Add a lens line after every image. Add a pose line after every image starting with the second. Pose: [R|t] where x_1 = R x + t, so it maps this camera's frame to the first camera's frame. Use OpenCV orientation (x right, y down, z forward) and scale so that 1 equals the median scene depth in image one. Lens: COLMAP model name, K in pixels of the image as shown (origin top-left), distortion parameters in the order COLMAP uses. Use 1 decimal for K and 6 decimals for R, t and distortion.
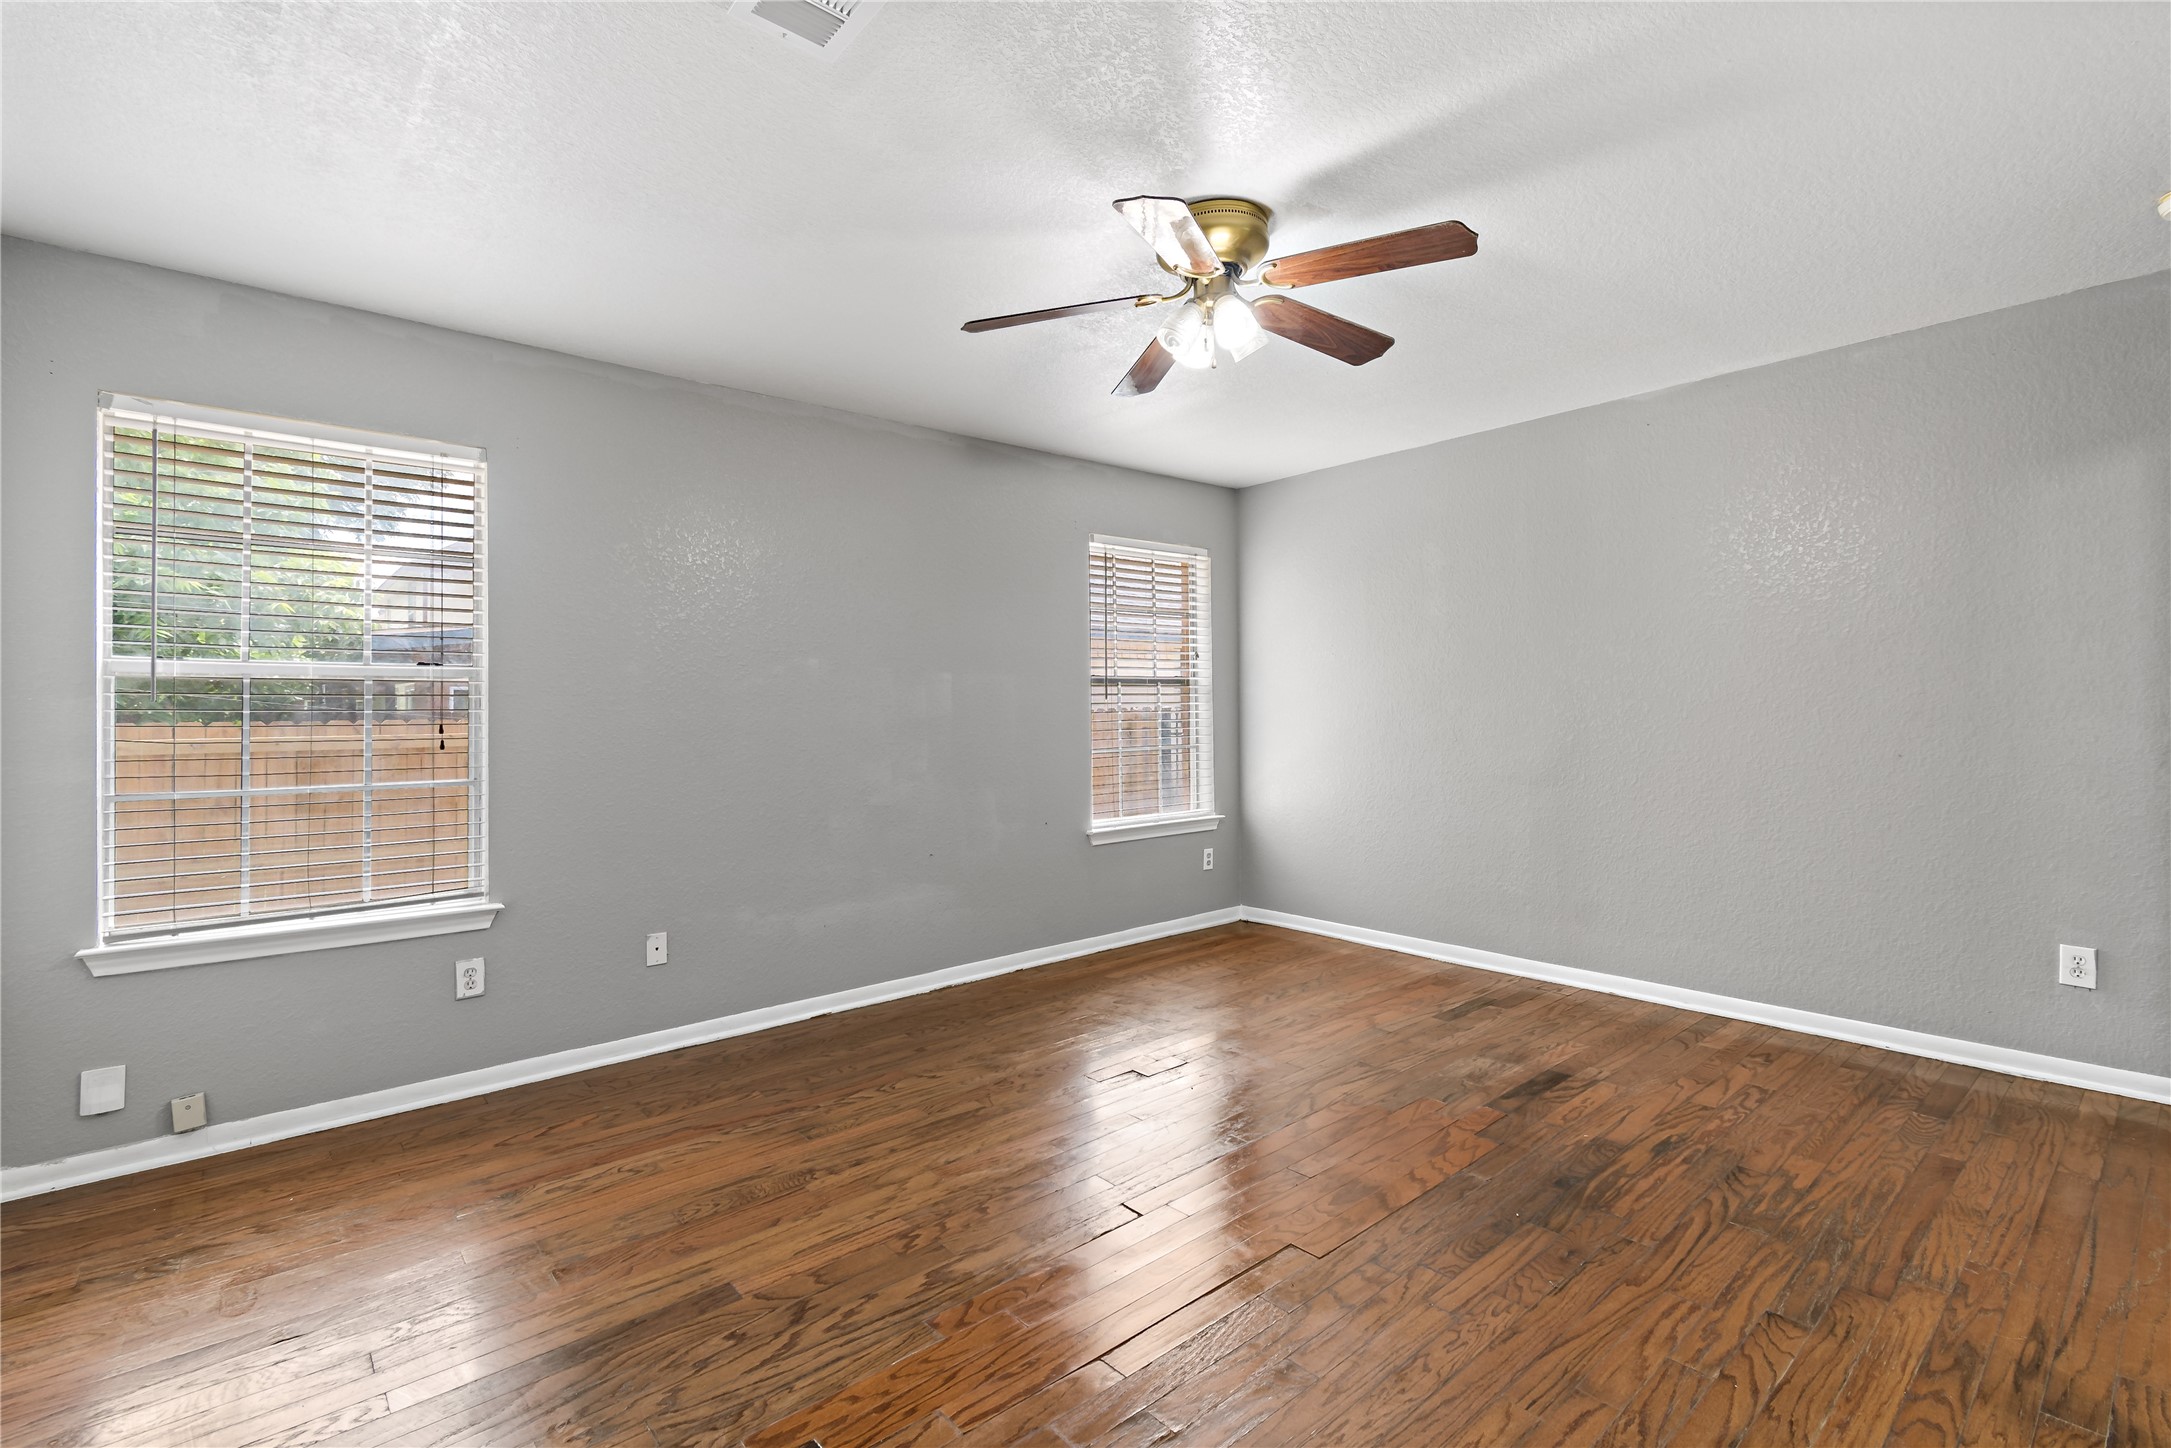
lens RADIAL K [[973.3, 0, 1081.5], [0, 973.3, 713.8], [0, 0, 1]] dist [0.003168, -0.003769]
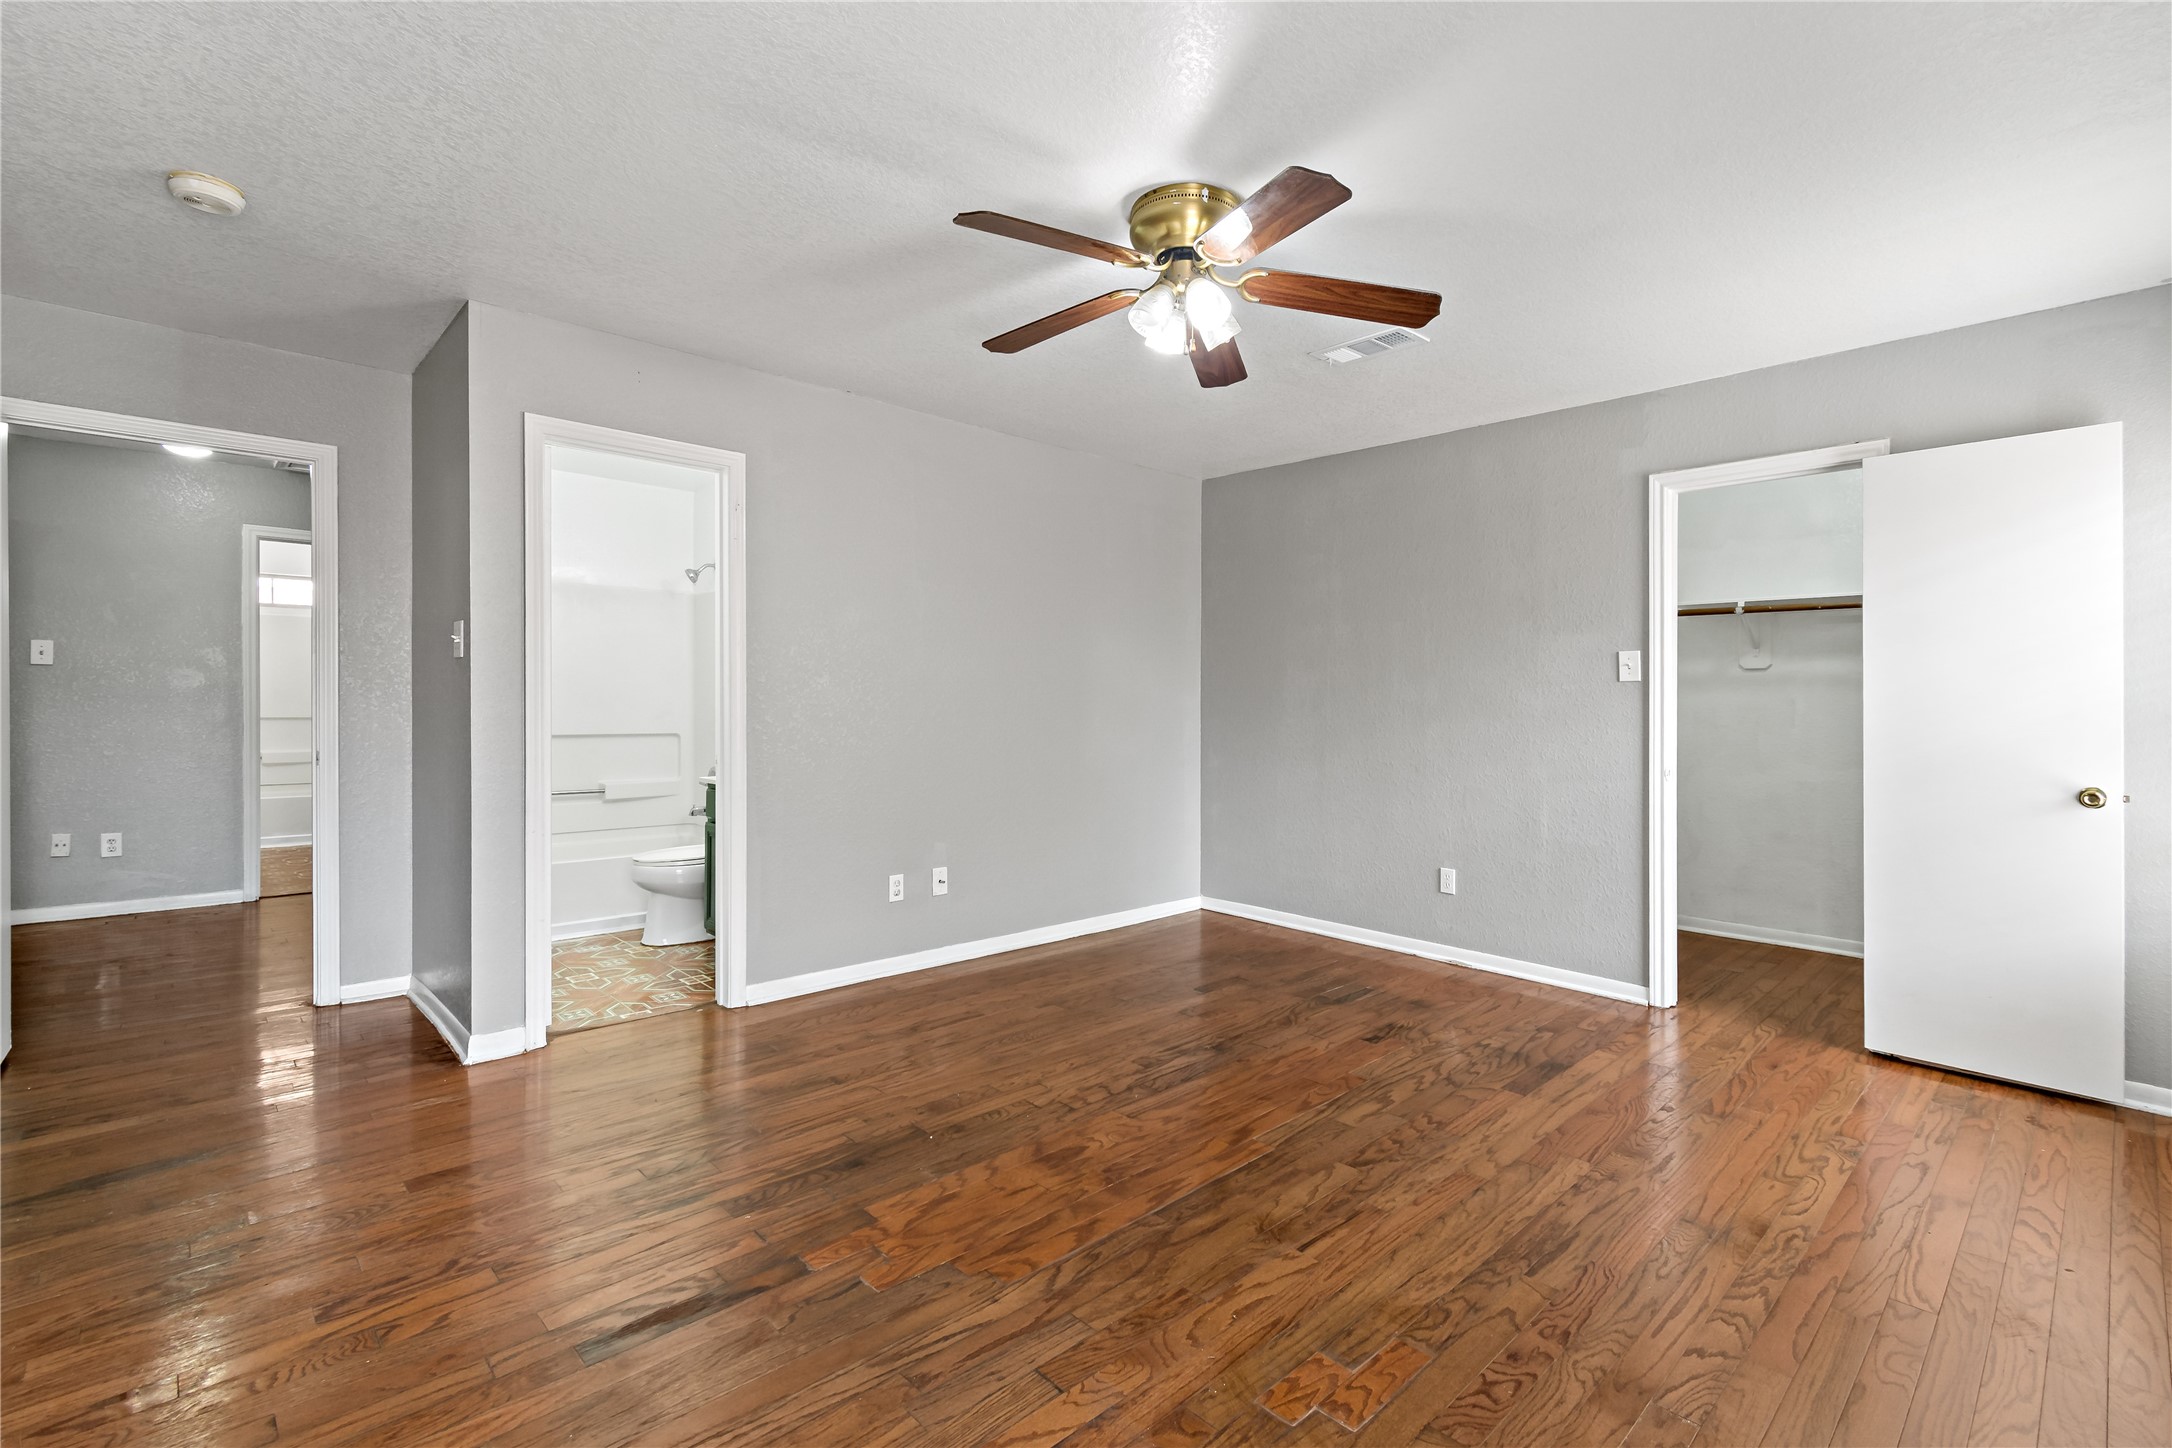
lens RADIAL K [[973.7, 0, 1087.7], [0, 973.7, 710.7], [0, 0, 1]] dist [0.003168, -0.003769]
pose [[-0.998913, 0.004821, -0.046372, 0.285513], [0.004080, 0.999863, 0.016069, -0.009210], [0.046444, 0.015863, -0.998795, 1.965510]]
